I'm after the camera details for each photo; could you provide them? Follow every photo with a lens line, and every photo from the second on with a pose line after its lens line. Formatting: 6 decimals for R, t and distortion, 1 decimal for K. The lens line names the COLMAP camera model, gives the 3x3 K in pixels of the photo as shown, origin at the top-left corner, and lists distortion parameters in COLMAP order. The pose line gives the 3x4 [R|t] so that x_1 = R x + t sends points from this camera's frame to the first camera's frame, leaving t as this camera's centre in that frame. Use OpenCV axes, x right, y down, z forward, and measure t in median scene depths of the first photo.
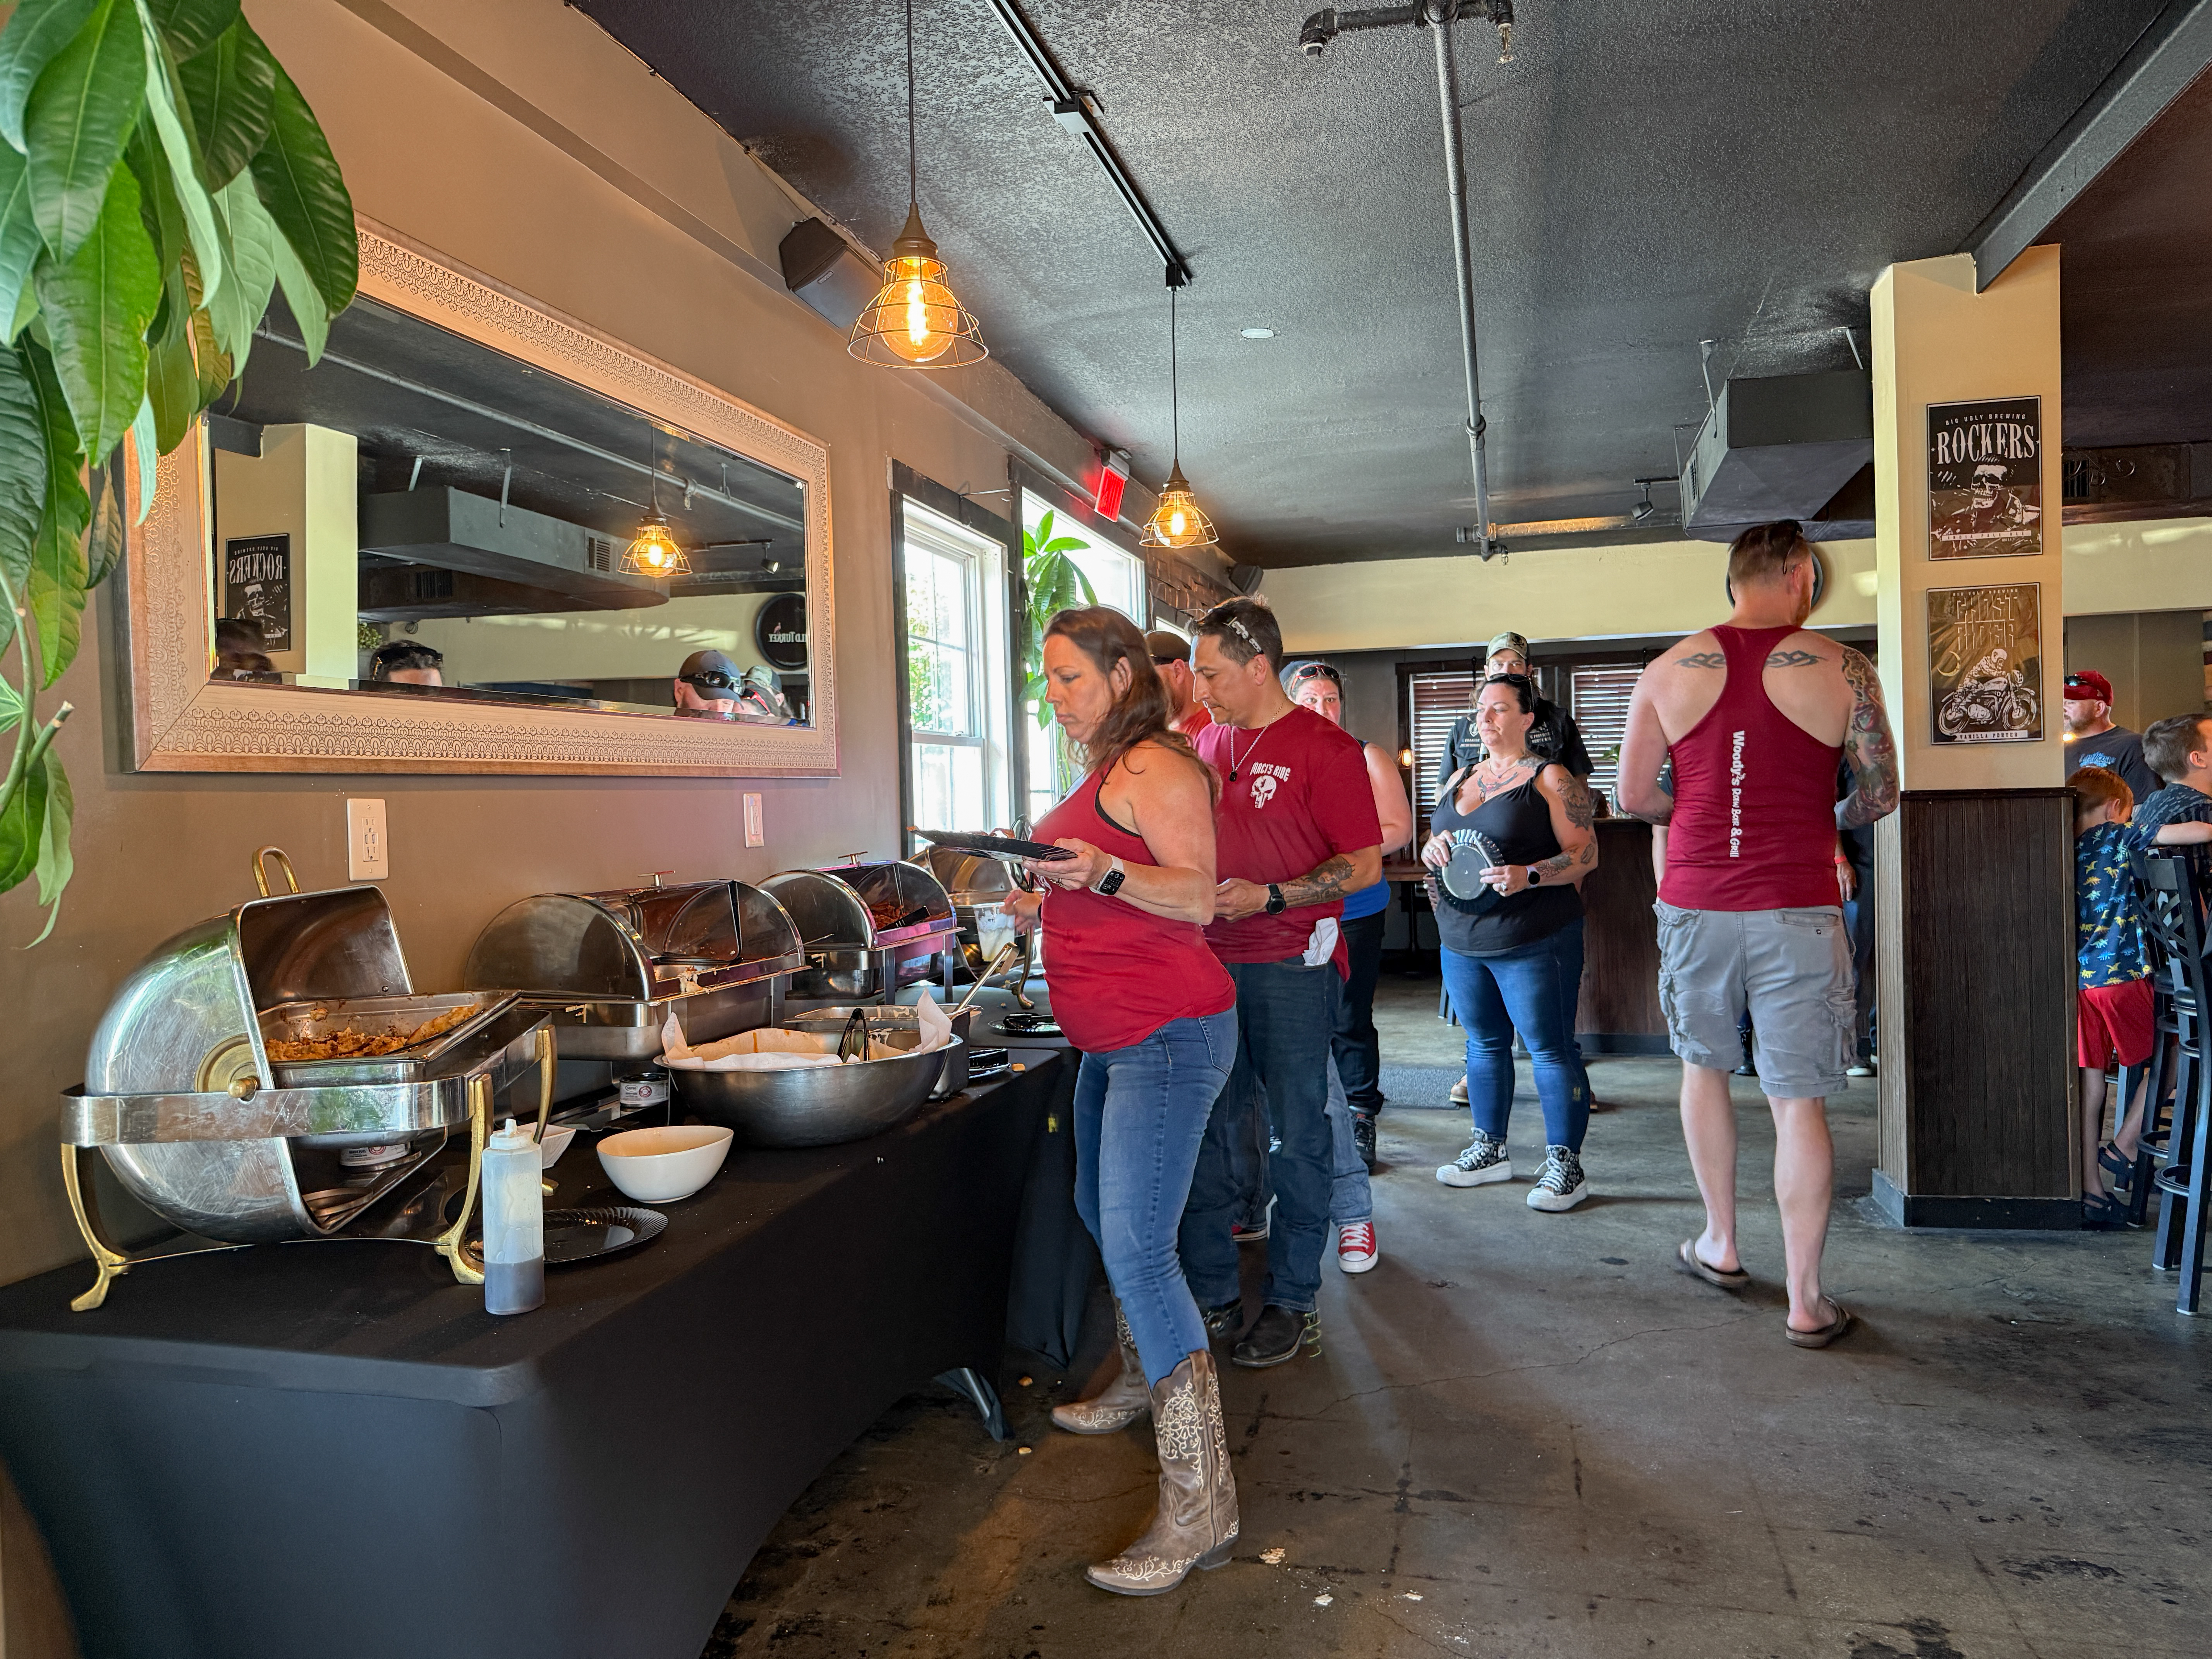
lens RADIAL K [[1558.8, 0, 1110.2], [0, 1558.8, 825.1], [0, 0, 1]] dist [0.007254, -0.018992]
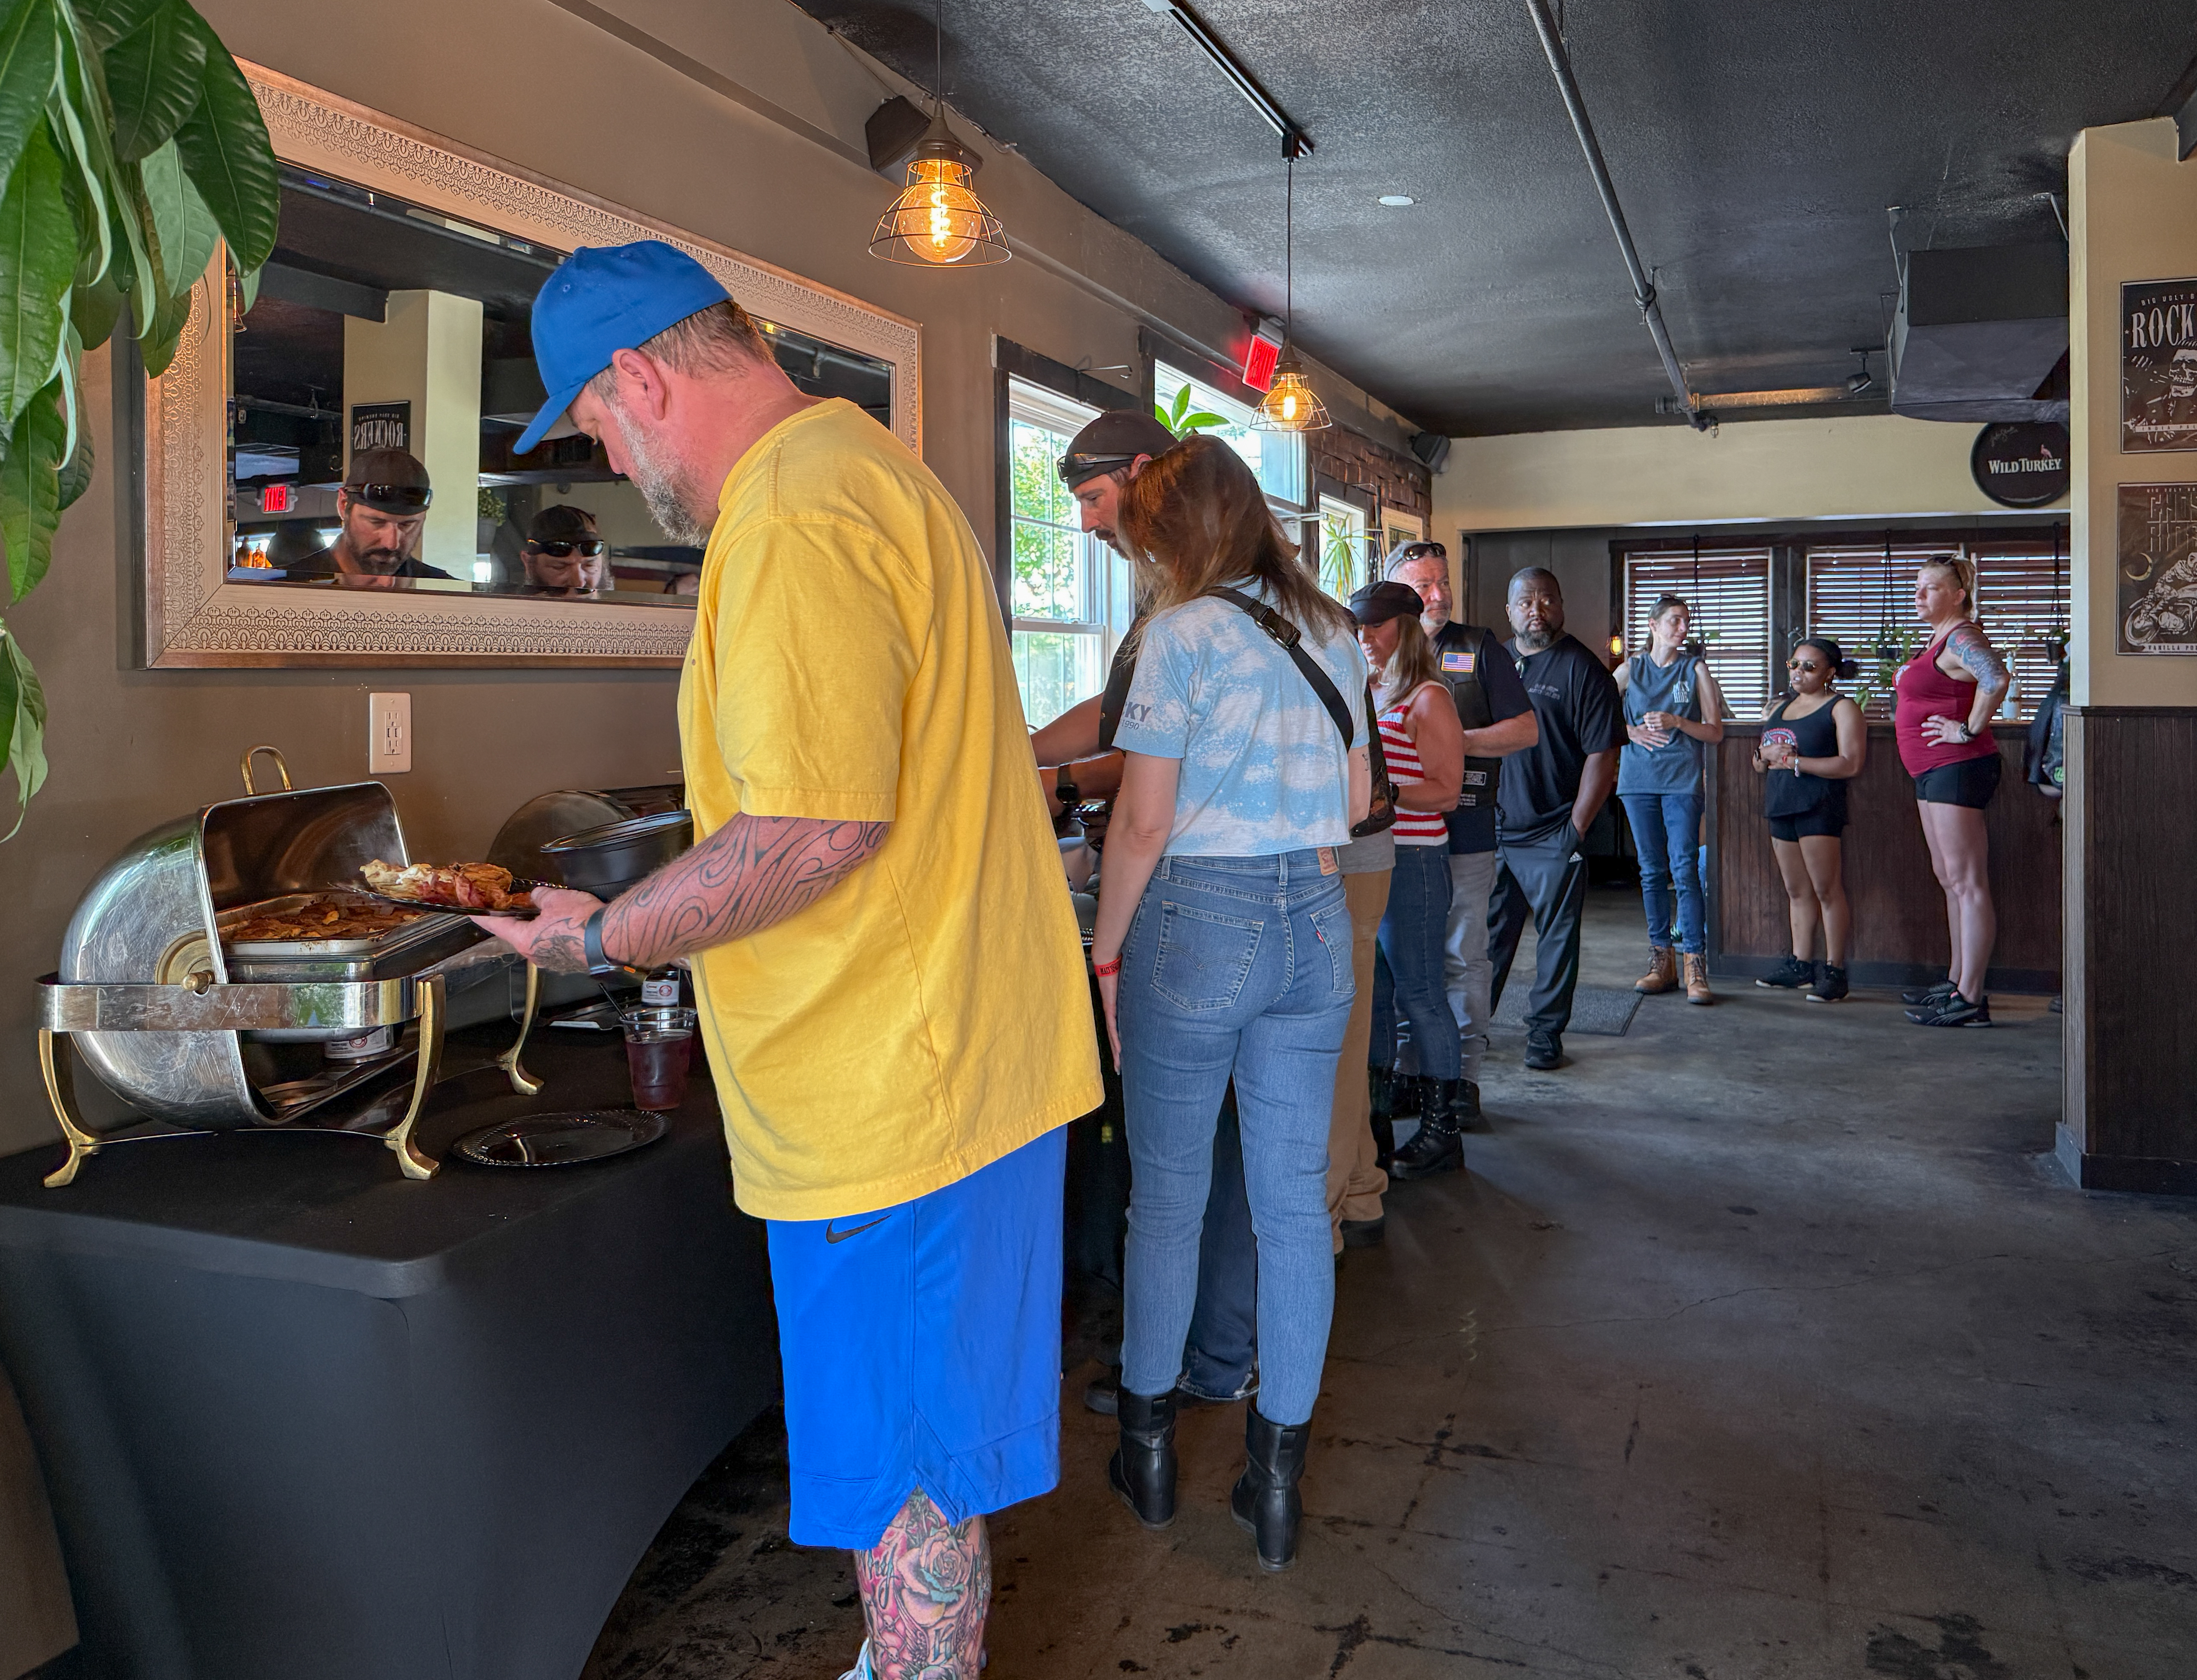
lens RADIAL K [[1710.8, 0, 1208.0], [0, 1710.8, 670.5], [0, 0, 1]] dist [0.006028, -0.011844]
pose [[0.996227, 0.022495, -0.083815, 0.114529], [-0.023855, 0.999599, -0.015258, -0.021053], [0.083438, 0.017200, 0.996364, -0.051407]]
